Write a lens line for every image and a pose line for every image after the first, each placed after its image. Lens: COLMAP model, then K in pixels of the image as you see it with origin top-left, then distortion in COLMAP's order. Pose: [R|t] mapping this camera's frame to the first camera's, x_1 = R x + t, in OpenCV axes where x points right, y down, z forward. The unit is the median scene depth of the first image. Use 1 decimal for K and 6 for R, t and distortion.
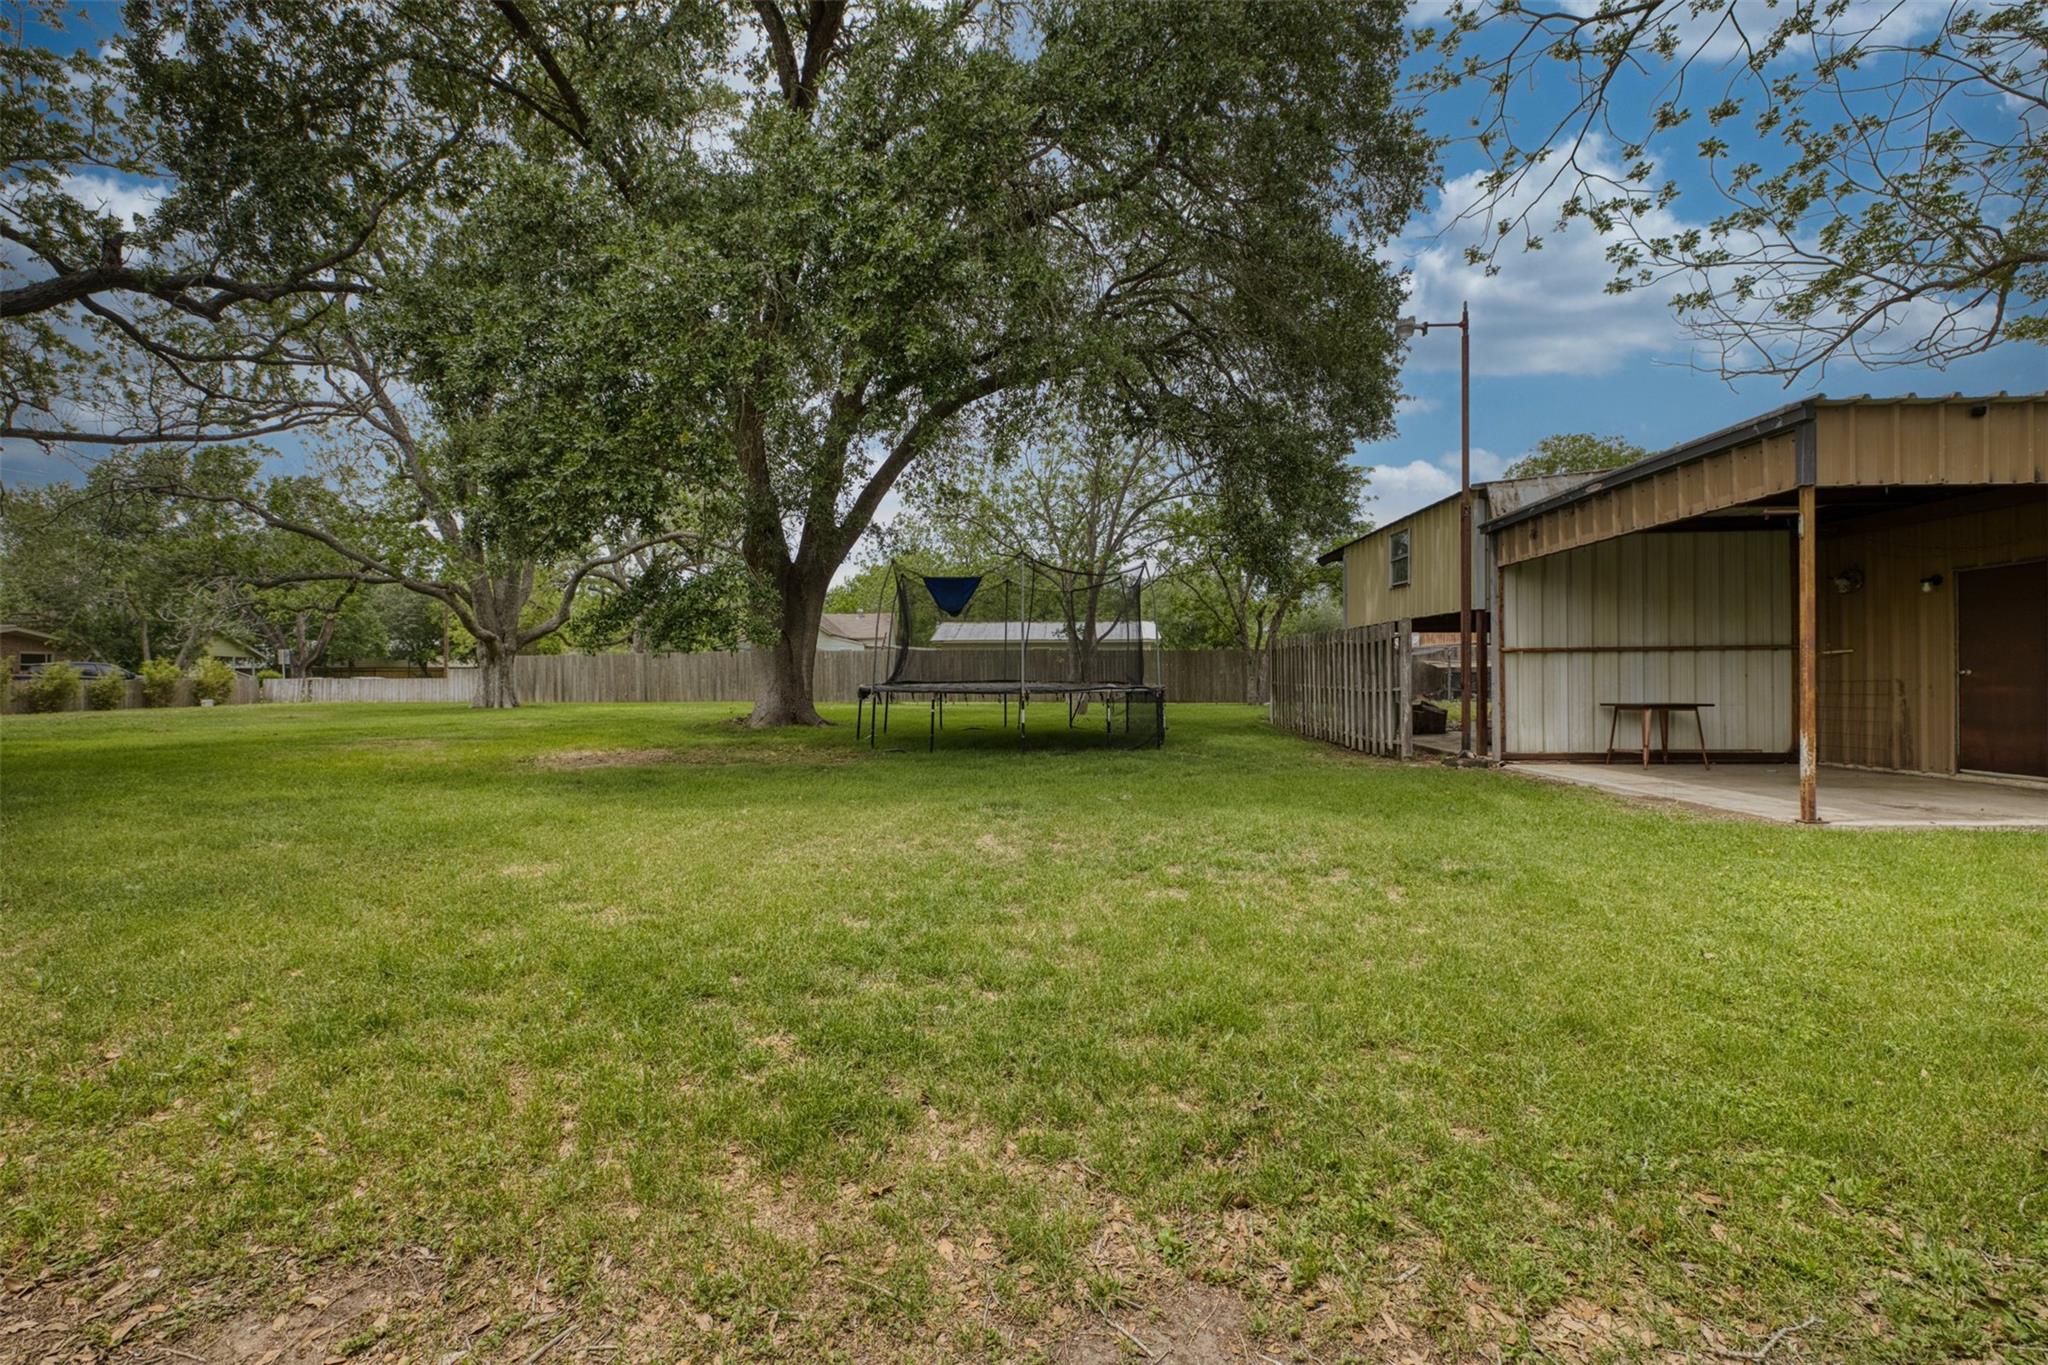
lens RADIAL K [[878.0, 0, 1016.8], [0, 878.0, 678.6], [0, 0, 1]] dist [0.000717, 0.000836]
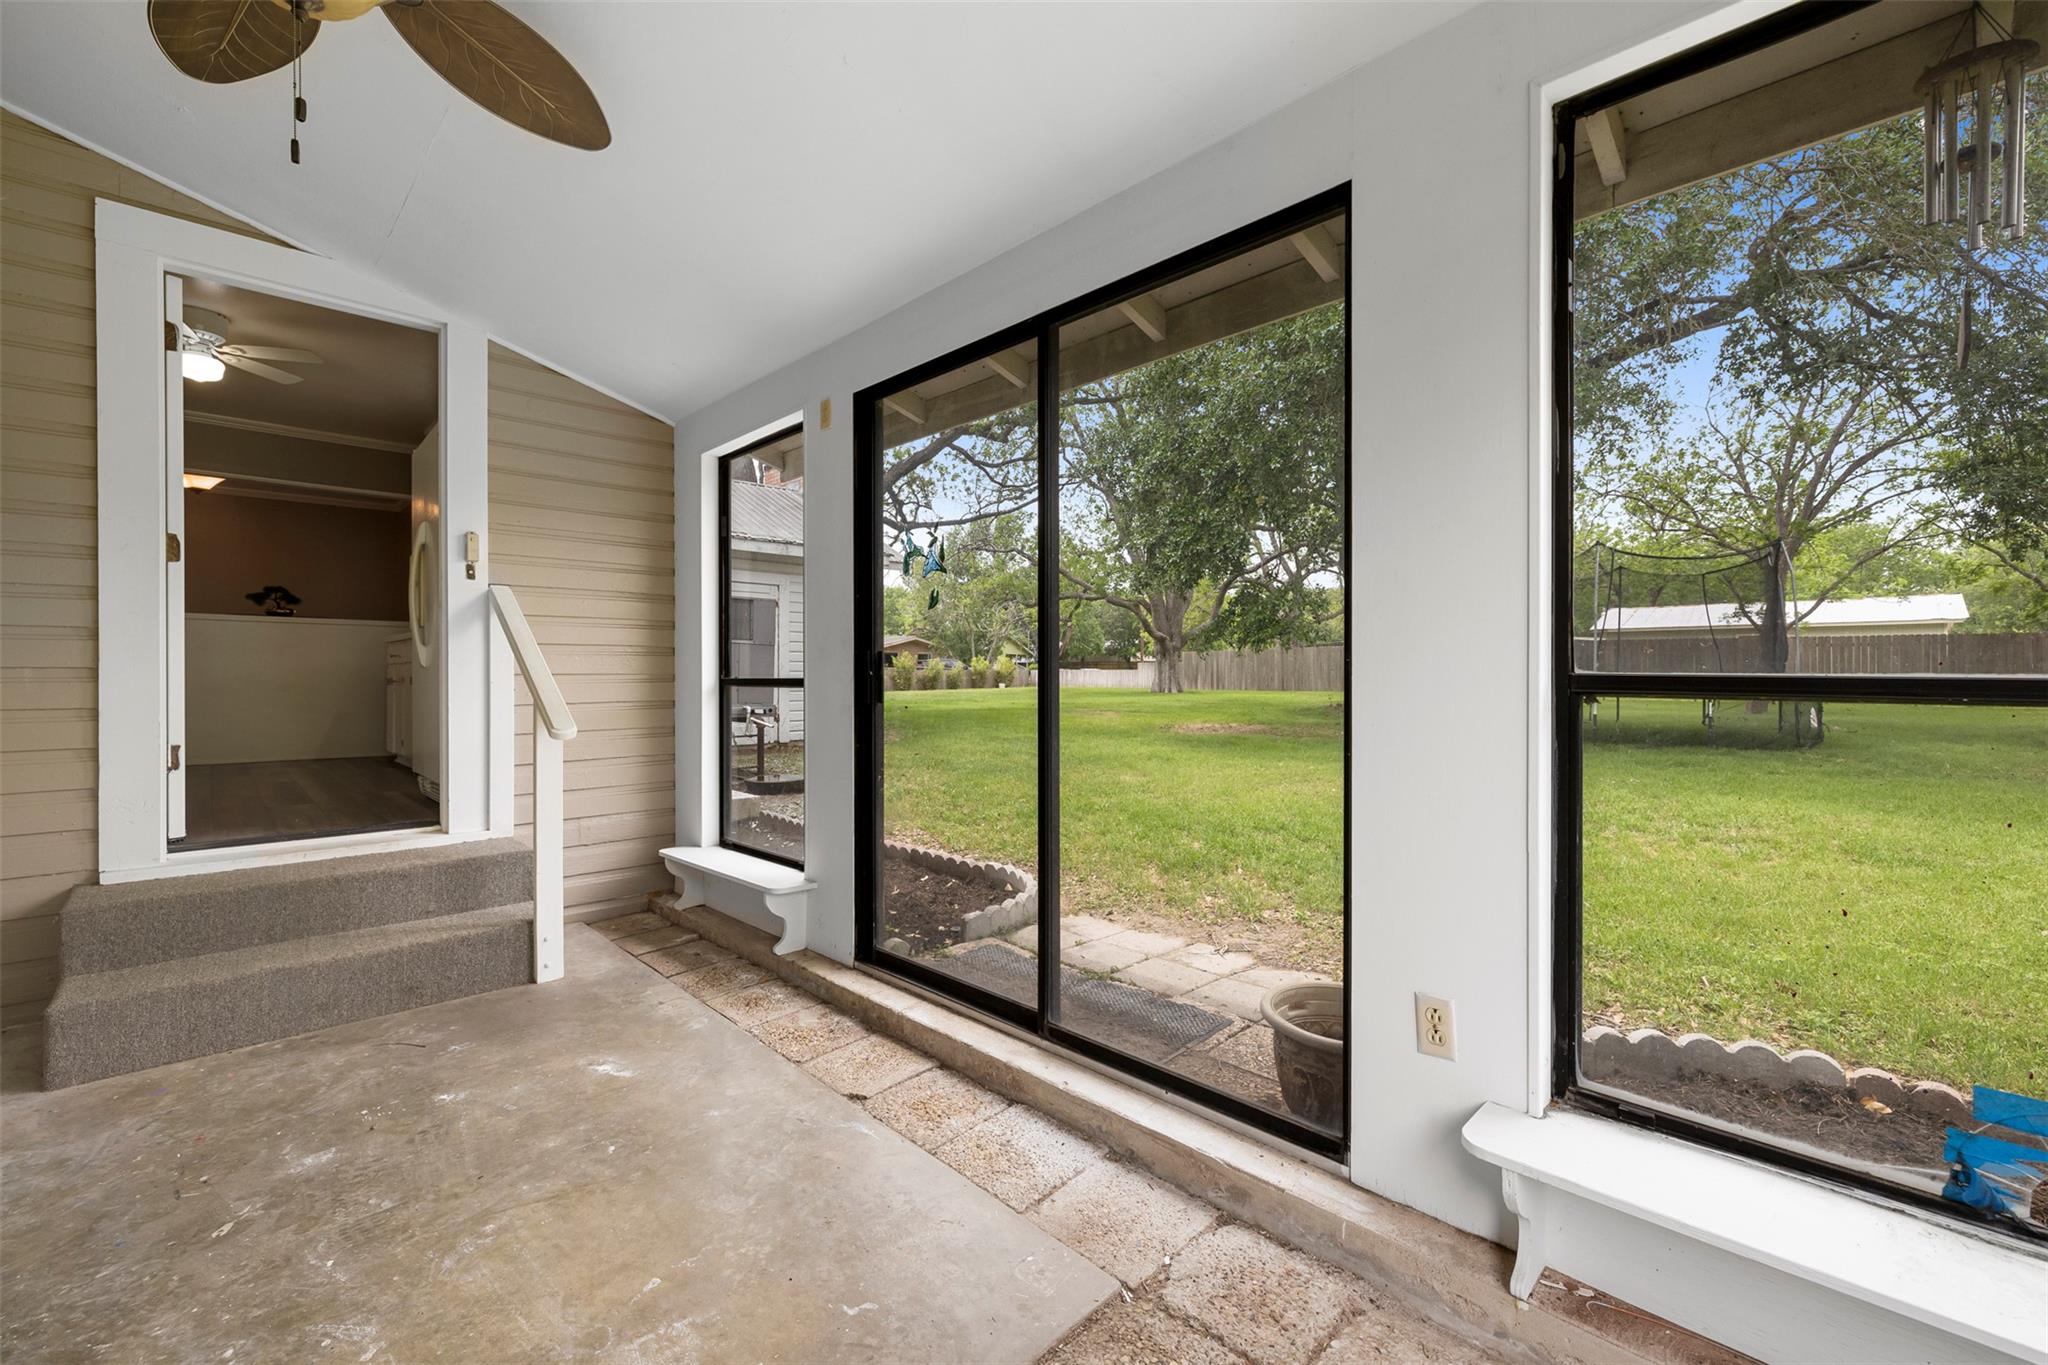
lens RADIAL K [[878.0, 0, 1027.3], [0, 878.0, 673.6], [0, 0, 1]] dist [0.000717, 0.000836]
pose [[0.752853, 0.004431, -0.658174, 0.099547], [-0.002996, 0.999990, 0.003306, 0.001986], [0.658182, -0.000517, 0.752859, -0.101579]]
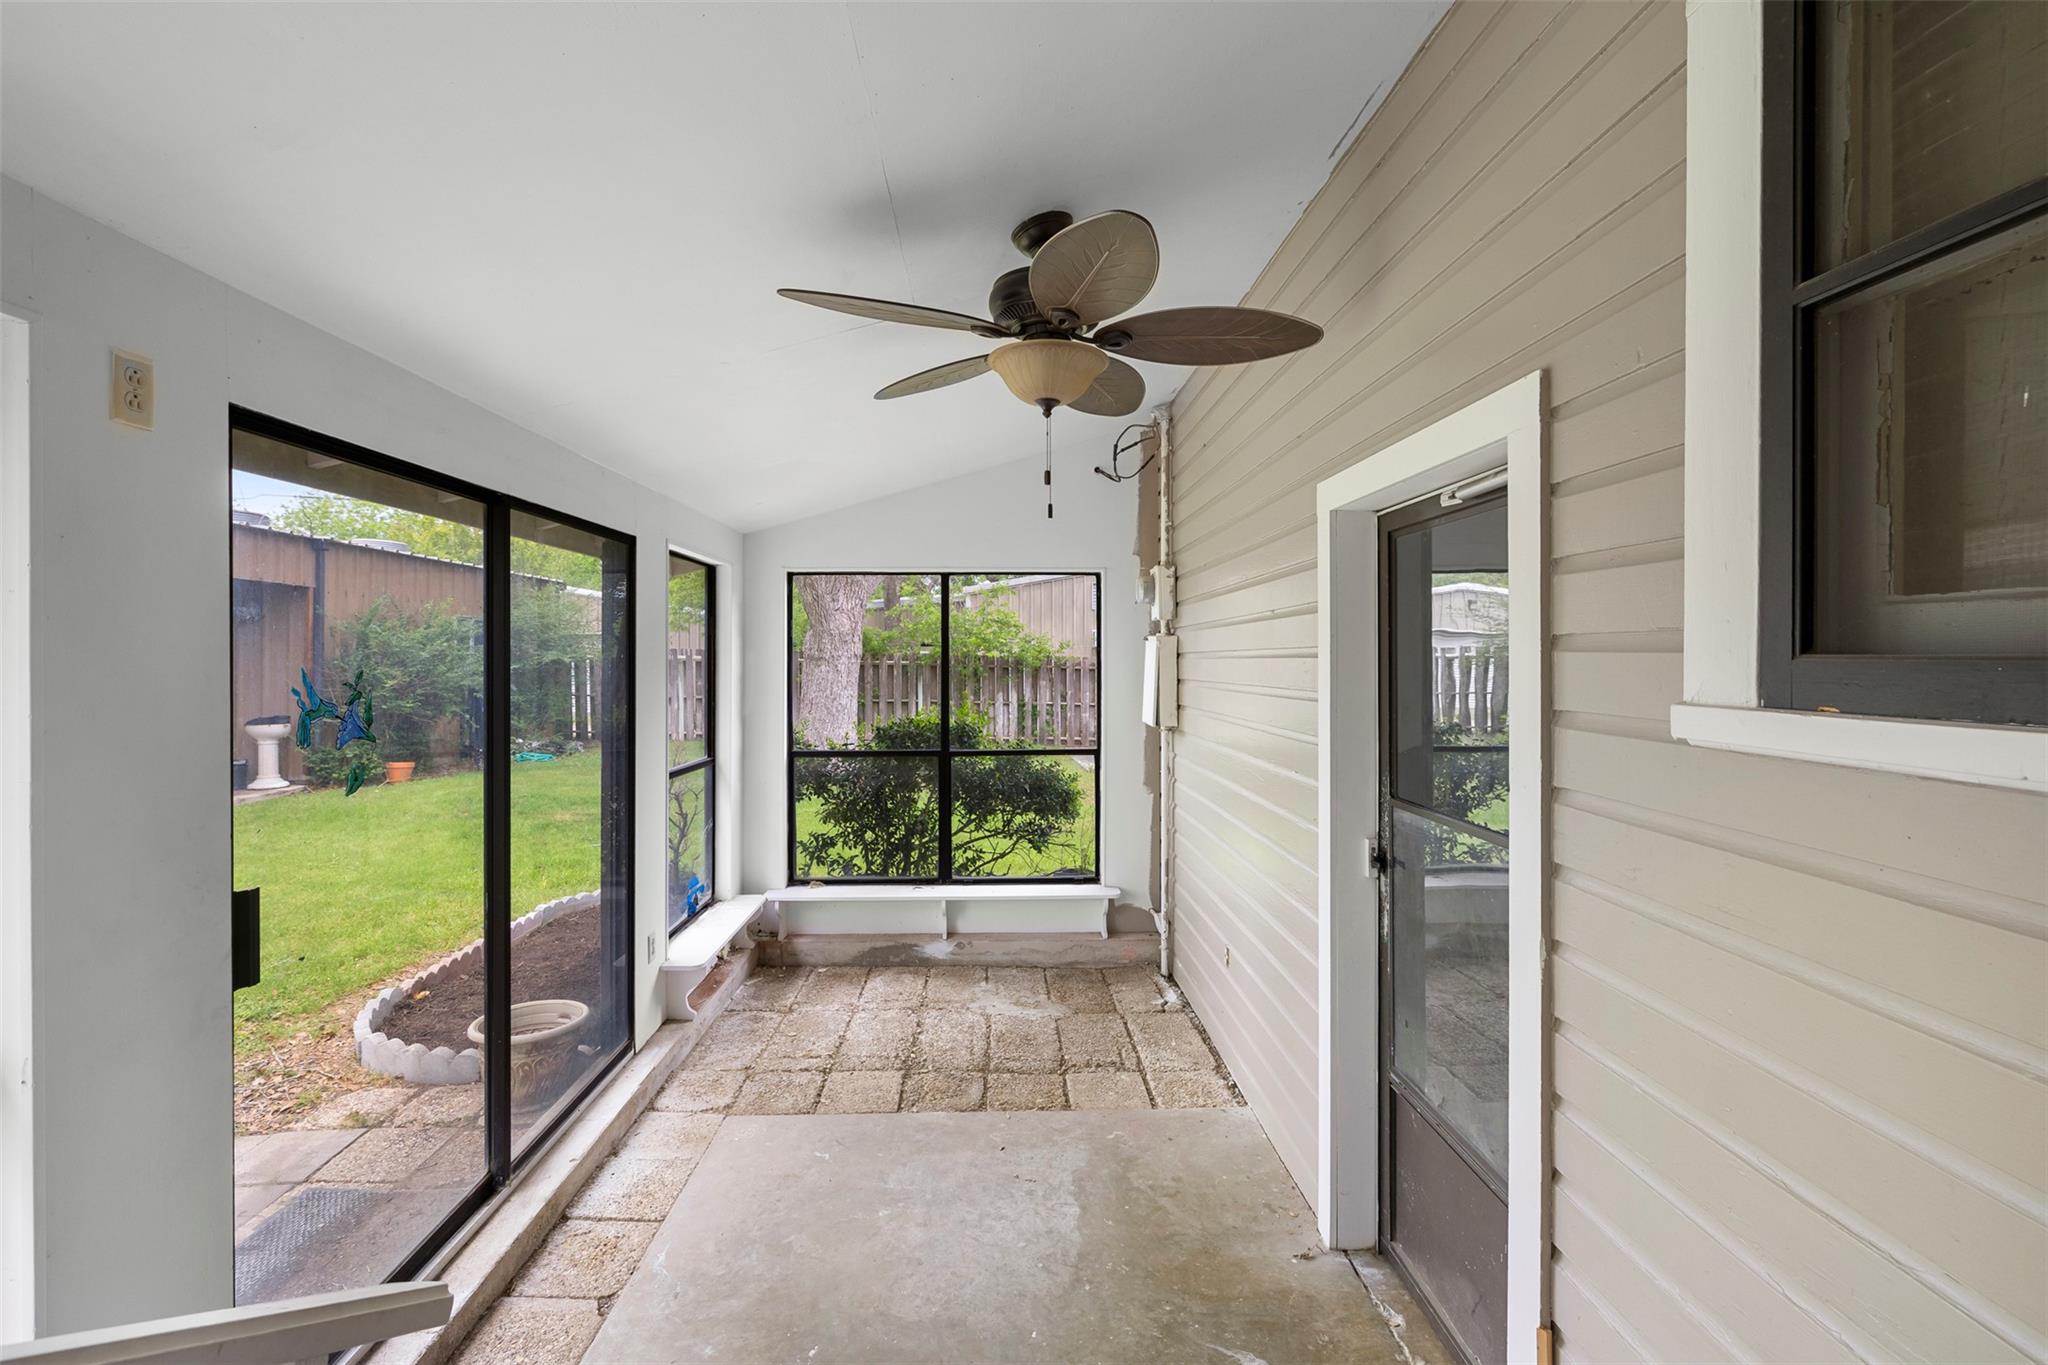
lens RADIAL K [[878.0, 0, 1022.9], [0, 878.0, 675.2], [0, 0, 1]] dist [0.000717, 0.000836]
pose [[-0.135227, -0.002723, 0.990811, -1.547207], [0.000662, 0.999996, 0.002838, -0.180510], [-0.990814, 0.001039, -0.135224, 0.173368]]
